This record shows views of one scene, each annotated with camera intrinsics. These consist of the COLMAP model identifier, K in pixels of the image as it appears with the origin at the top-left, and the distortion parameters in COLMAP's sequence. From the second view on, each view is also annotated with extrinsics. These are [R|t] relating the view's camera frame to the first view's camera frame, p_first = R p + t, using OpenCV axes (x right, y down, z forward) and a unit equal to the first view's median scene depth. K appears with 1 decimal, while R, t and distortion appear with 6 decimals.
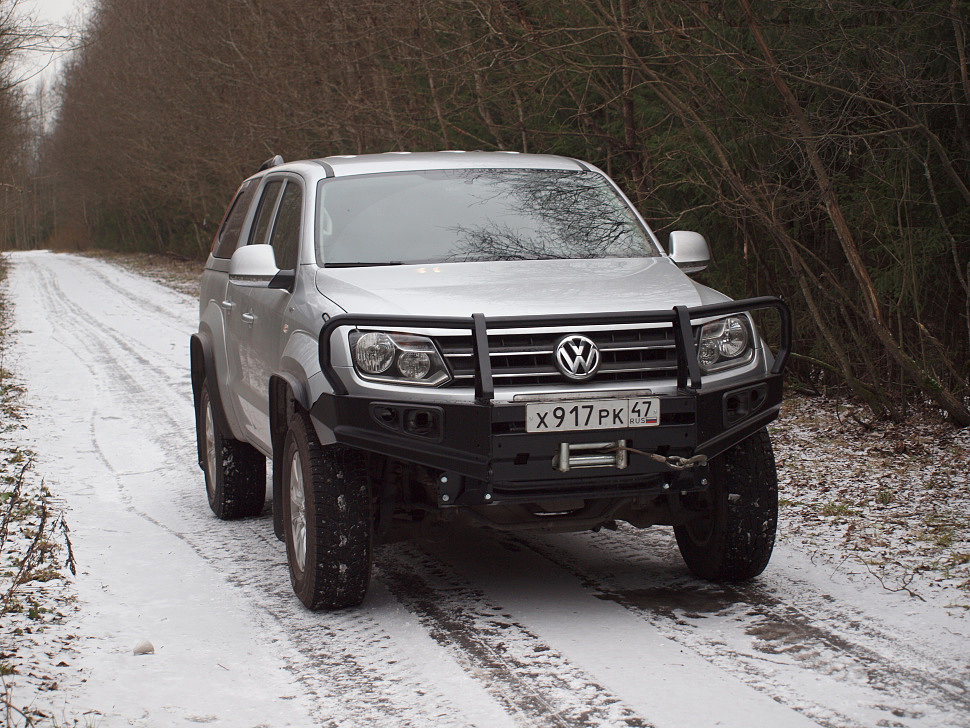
lens RADIAL K [[2215.9, 0, 485.0], [0, 2215.9, 364.0], [0, 0, 1]] dist [-0.256347, -0.305502]
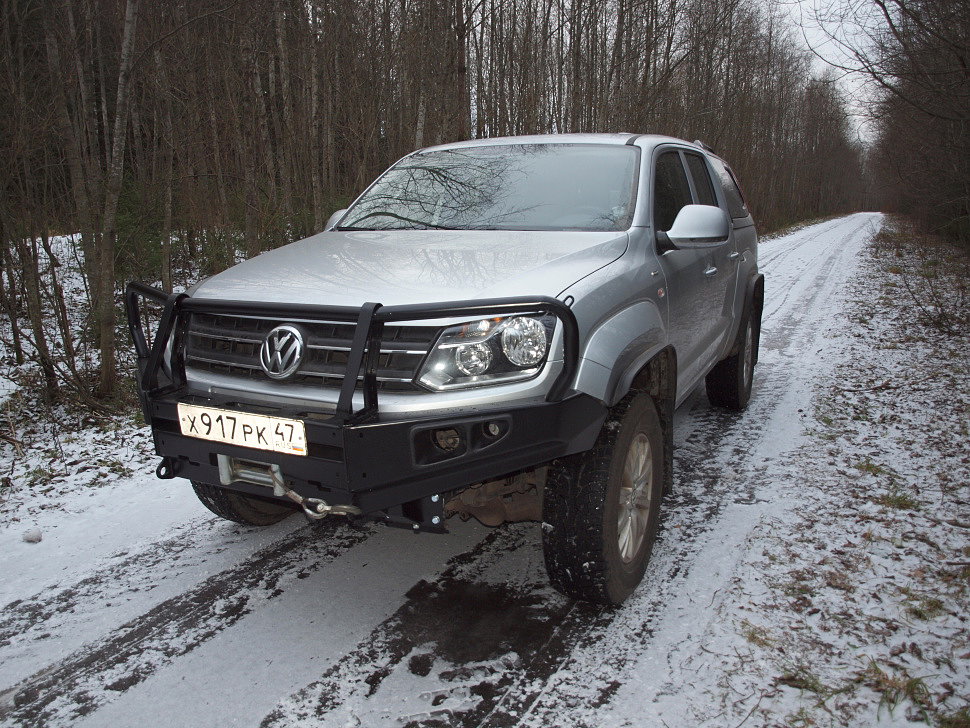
lens RADIAL K [[767.5, 0, 469.5], [0, 767.5, 368.4], [0, 0, 1]] dist [-0.096311, 0.048408]
pose [[0.760693, 0.150300, -0.631471, 0.285091], [-0.049719, 0.983457, 0.174184, -0.051880], [0.647205, -0.101104, 0.755582, 0.826400]]
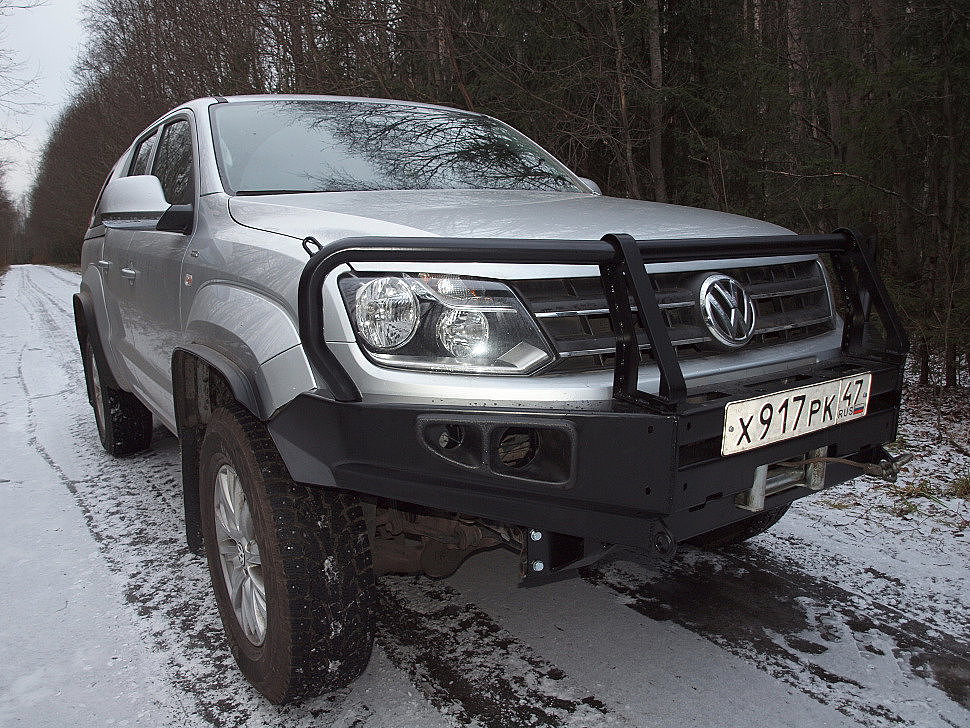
lens RADIAL K [[767.5, 0, 469.5], [0, 767.5, 368.4], [0, 0, 1]] dist [-0.096311, 0.048408]
pose [[0.946487, -0.058917, 0.317319, -0.093912], [0.029789, 0.994947, 0.095879, -0.009373], [-0.321365, -0.081296, 0.943459, 0.825749]]
